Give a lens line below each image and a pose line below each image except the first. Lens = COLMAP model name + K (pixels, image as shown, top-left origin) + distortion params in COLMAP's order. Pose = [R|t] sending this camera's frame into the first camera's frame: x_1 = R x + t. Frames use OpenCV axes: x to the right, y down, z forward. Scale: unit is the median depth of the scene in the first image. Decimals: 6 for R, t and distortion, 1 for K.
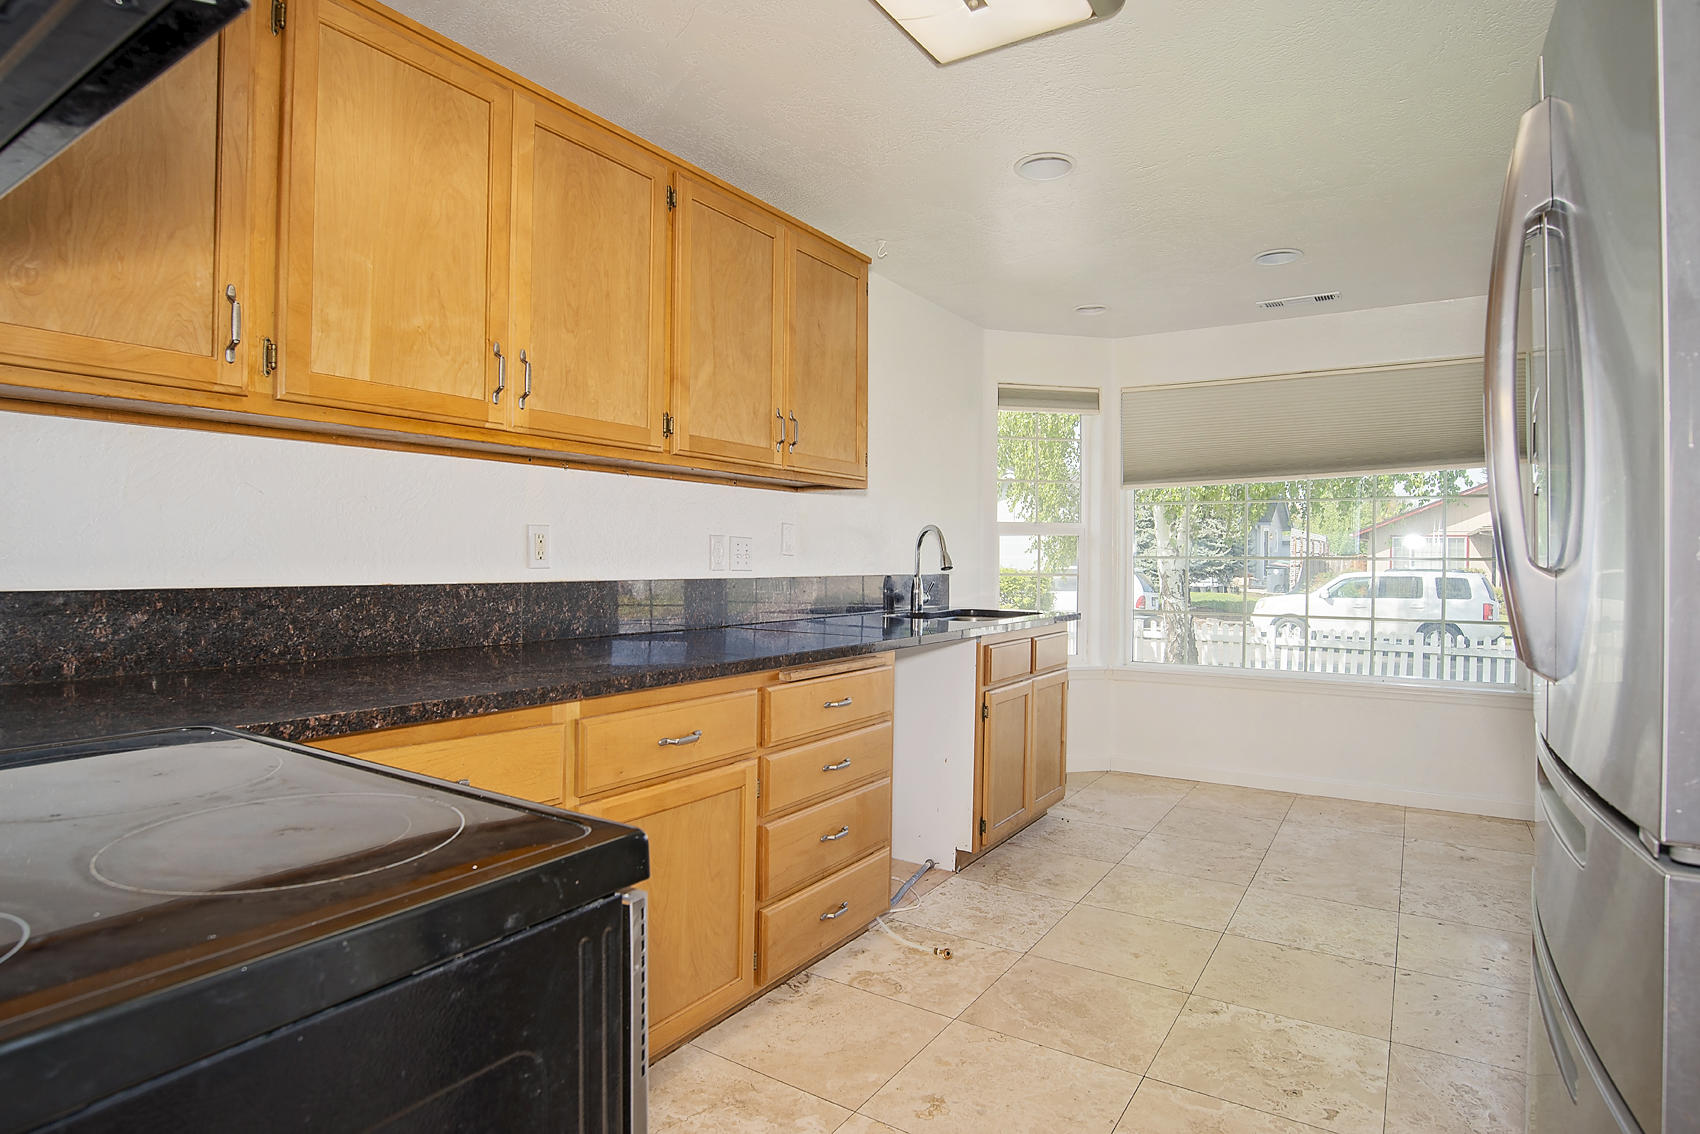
lens RADIAL K [[907.7, 0, 850.0], [0, 907.7, 567.0], [0, 0, 1]] dist [-0.055219, 0.008719]
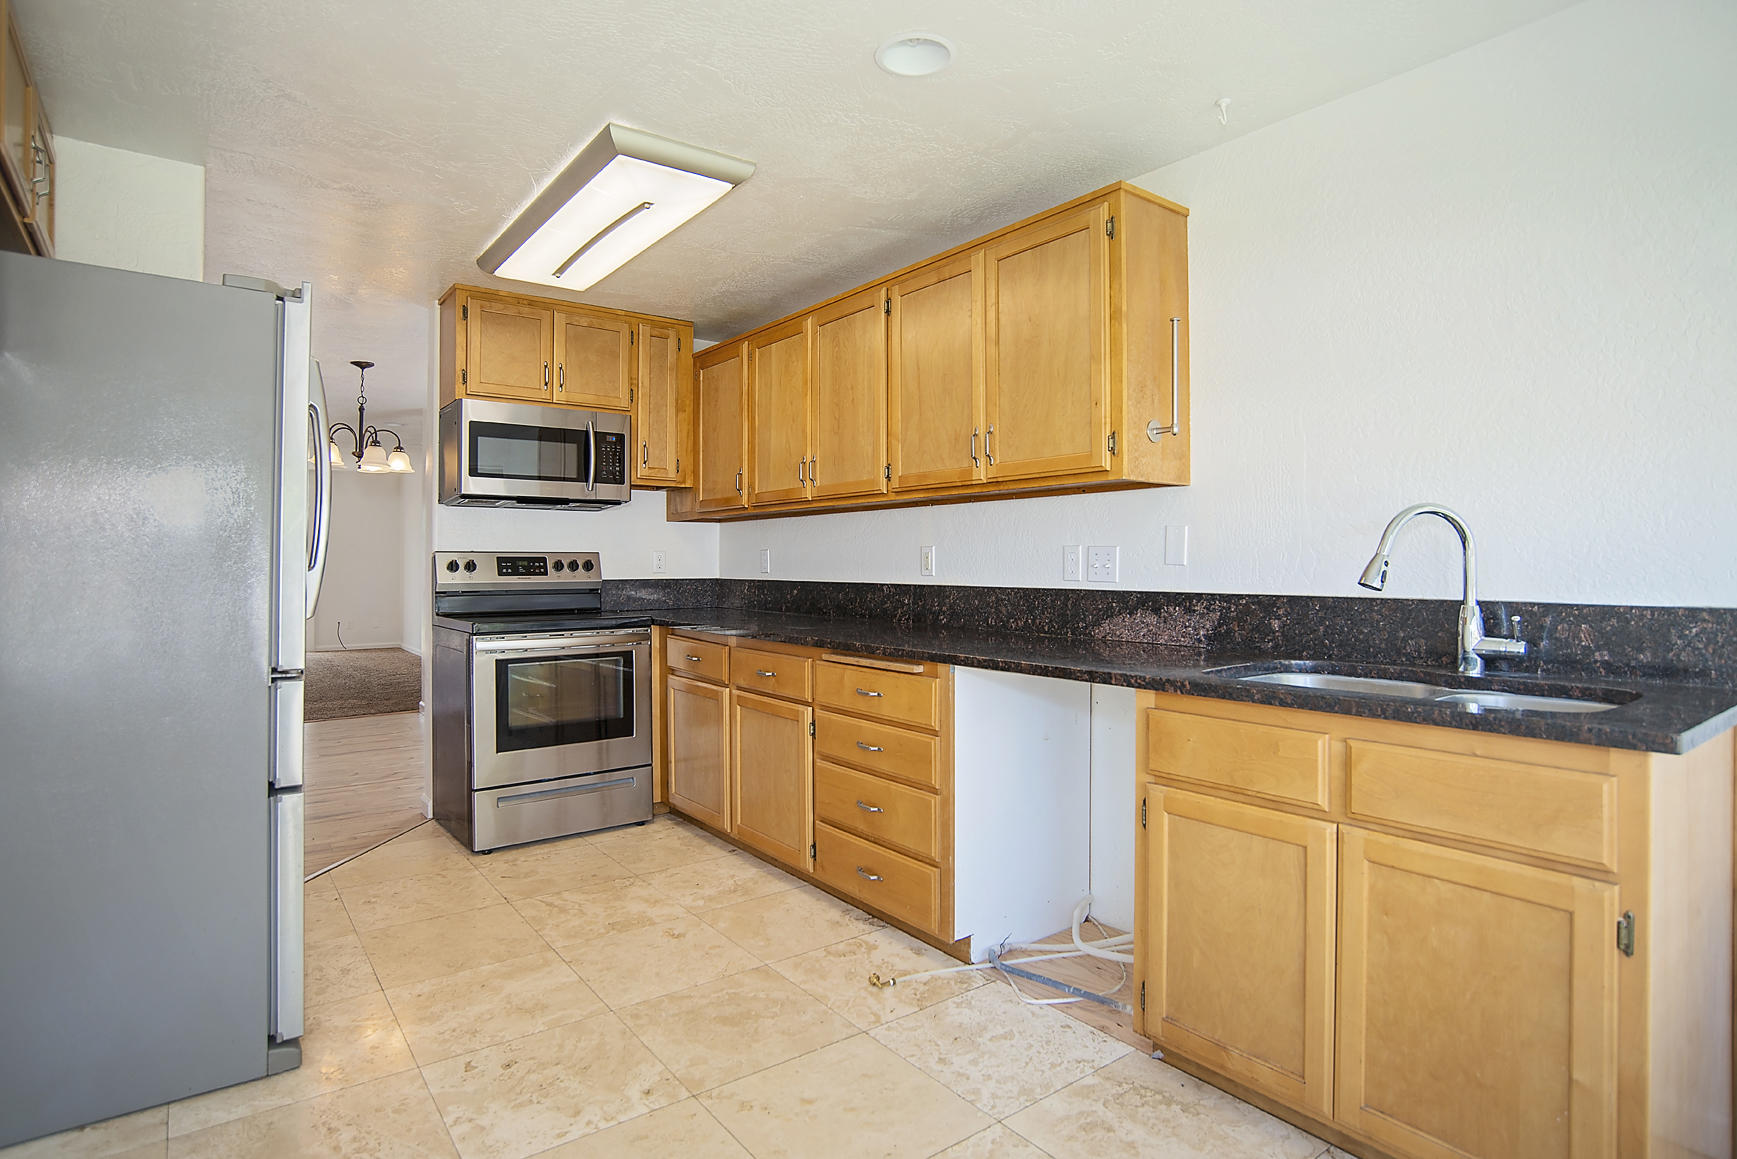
lens RADIAL K [[915.6, 0, 849.4], [0, 915.6, 566.9], [0, 0, 1]] dist [-0.051803, 0.023296]
pose [[-0.358185, -0.001958, -0.933649, 1.178924], [-0.006711, 0.999977, 0.000478, -0.013020], [0.933627, 0.006437, -0.358190, 1.517349]]
